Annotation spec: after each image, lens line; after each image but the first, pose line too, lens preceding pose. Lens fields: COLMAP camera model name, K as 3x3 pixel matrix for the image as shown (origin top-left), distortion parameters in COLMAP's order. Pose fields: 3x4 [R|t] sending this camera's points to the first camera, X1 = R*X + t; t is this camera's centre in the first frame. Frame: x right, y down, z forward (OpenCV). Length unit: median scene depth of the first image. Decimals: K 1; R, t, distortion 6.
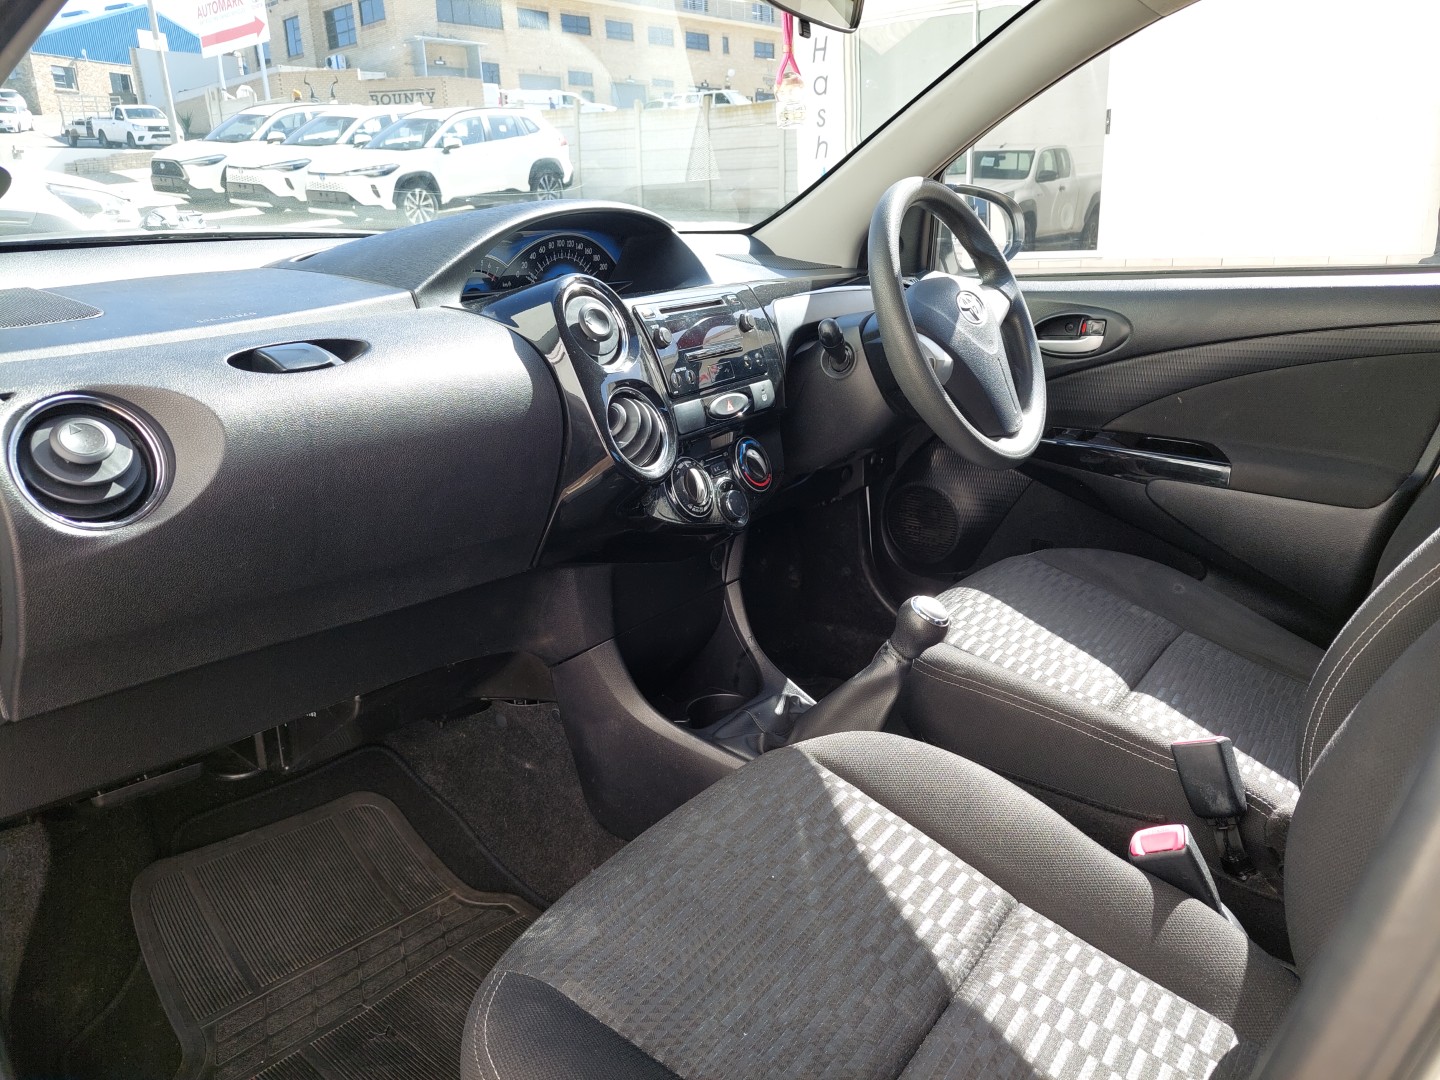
lens RADIAL K [[1043.9, 0, 729.6], [0, 1043.9, 537.6], [0, 0, 1]] dist [0.063330, -0.059389]
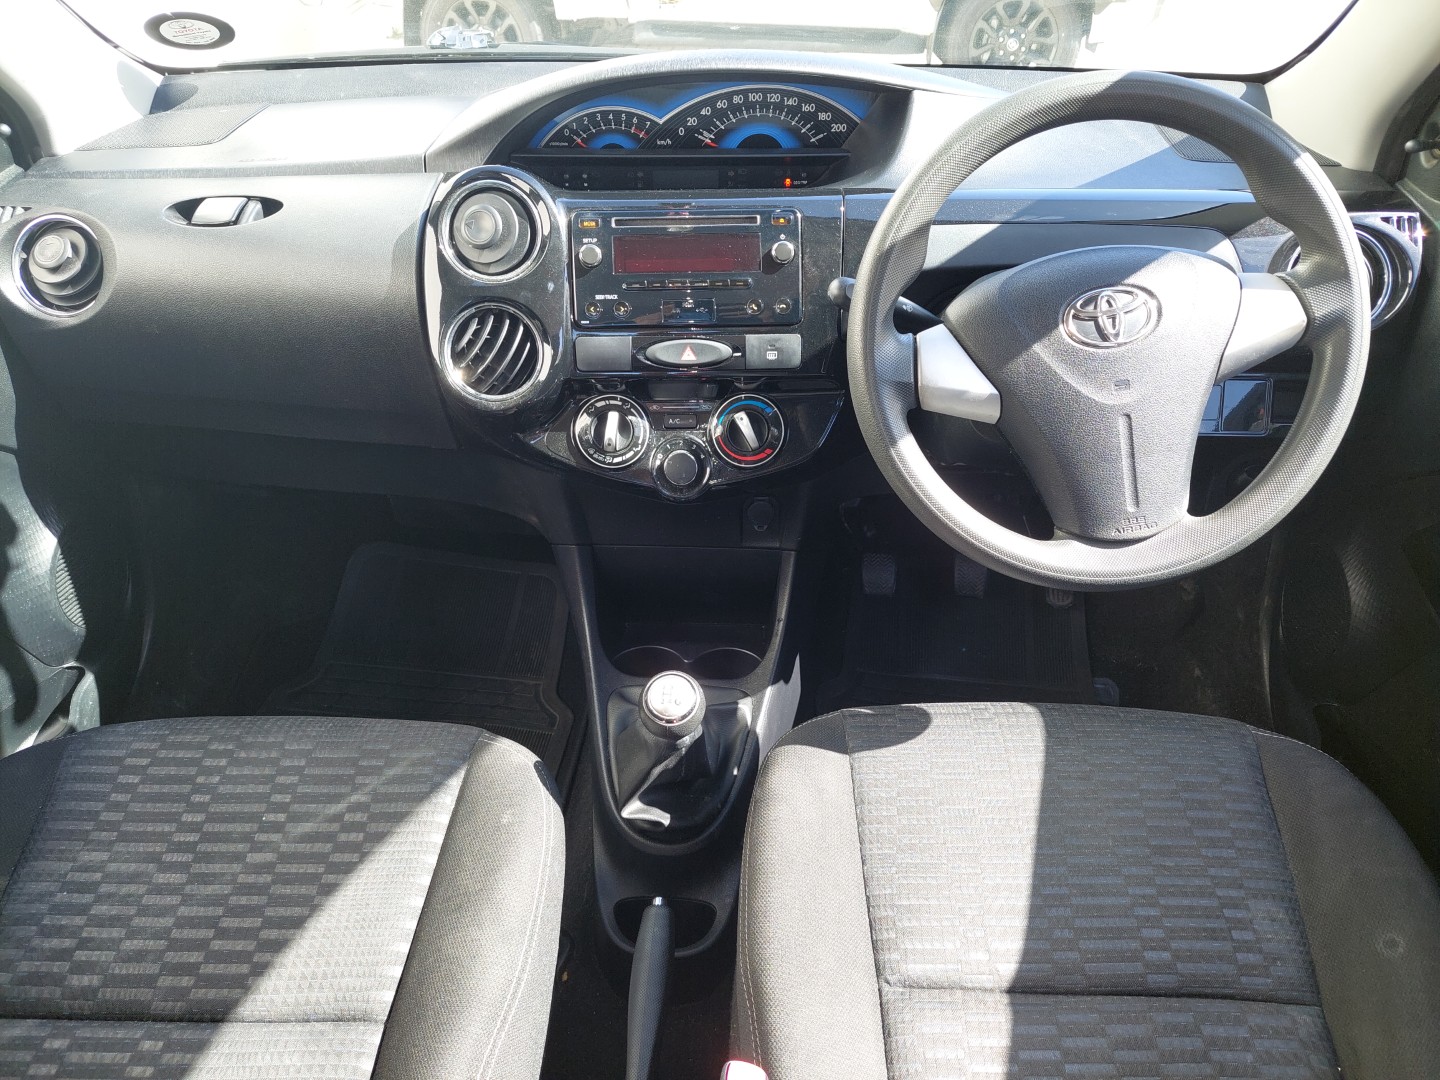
lens RADIAL K [[1007.0, 0, 709.3], [0, 1007.0, 544.4], [0, 0, 1]] dist [0.067446, -0.055194]
pose [[0.558772, 0.447194, -0.698421, 0.589391], [-0.247205, 0.893689, 0.374447, -0.277145], [0.791621, -0.036577, 0.609916, 0.500390]]
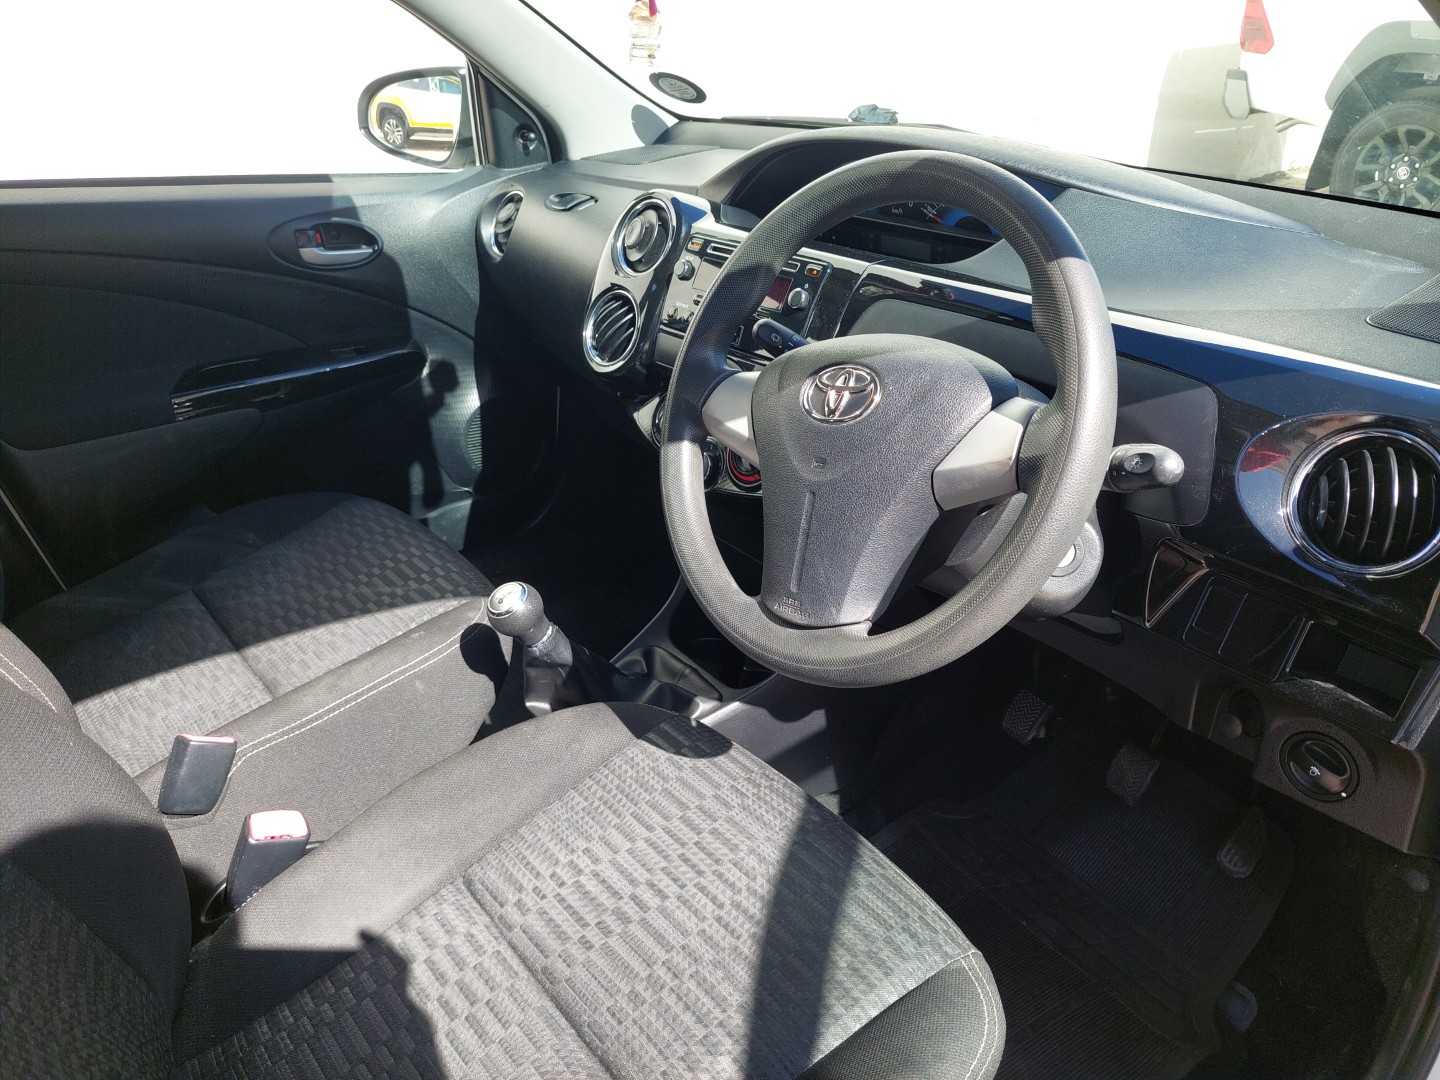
lens RADIAL K [[1007.0, 0, 709.3], [0, 1007.0, 544.4], [0, 0, 1]] dist [0.067446, -0.055194]
pose [[-0.244832, 0.455436, -0.855941, 0.794033], [-0.306185, 0.801315, 0.513951, -0.435958], [0.919950, 0.387908, -0.056740, 1.044624]]
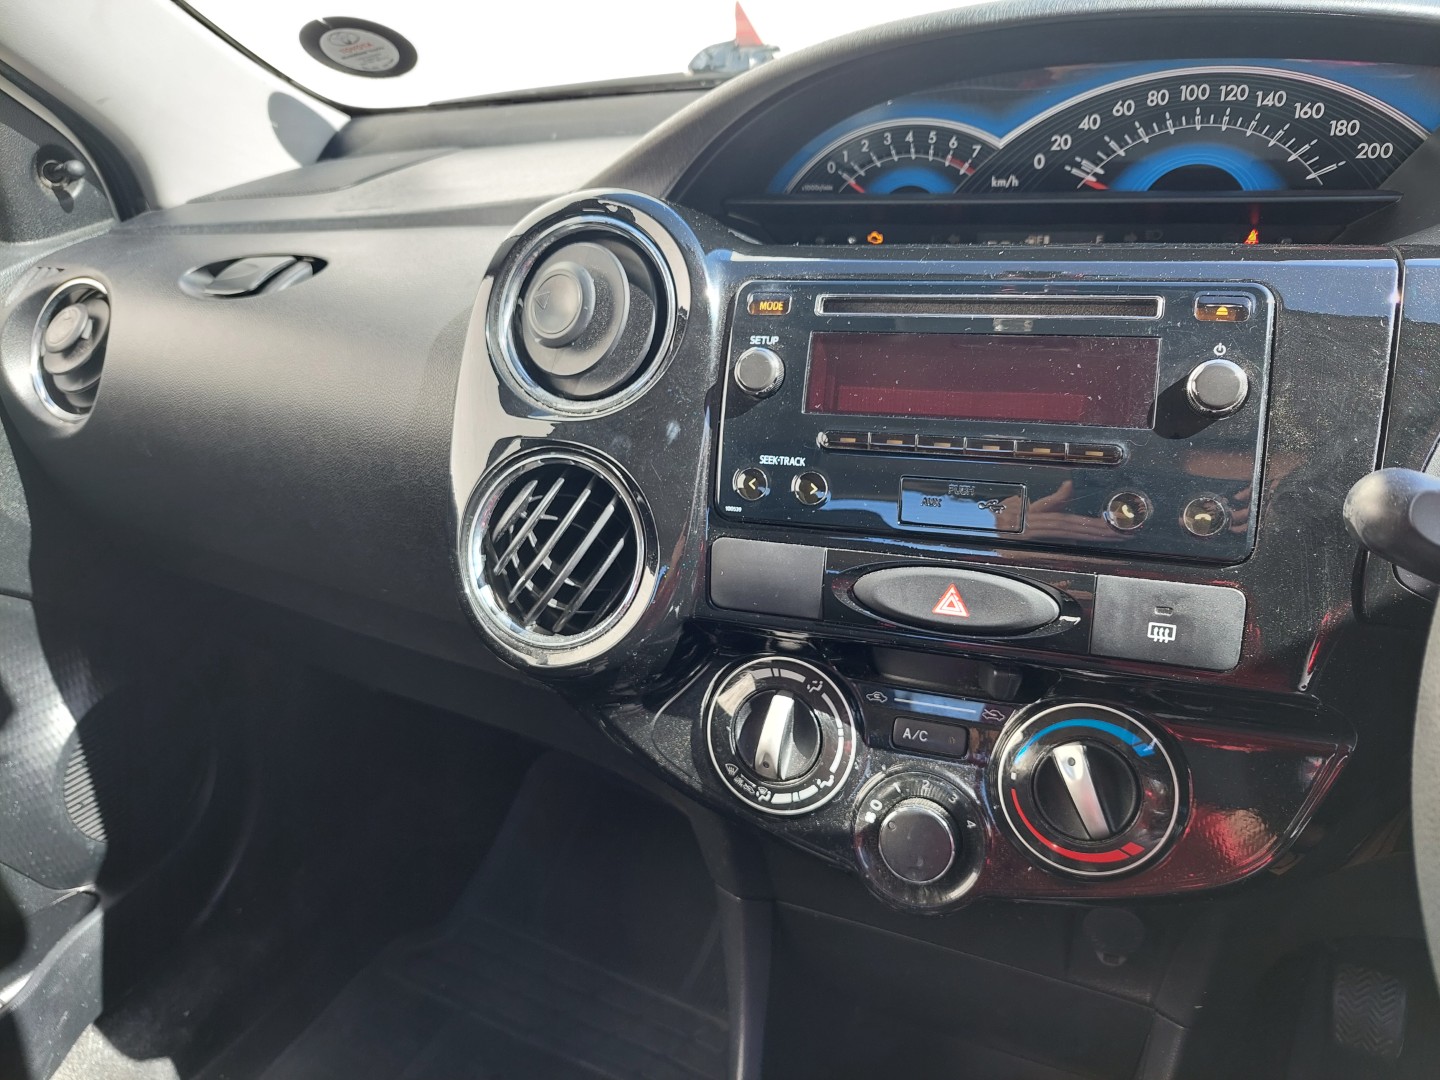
lens RADIAL K [[1086.7, 0, 720.0], [0, 1086.7, 540.0], [0, 0, 1]] dist [0.068864, -0.082608]
pose [[0.225250, 0.395731, -0.890314, 0.287651], [-0.242809, 0.907767, 0.342057, -0.239388], [0.943560, 0.139128, 0.300562, 0.766357]]
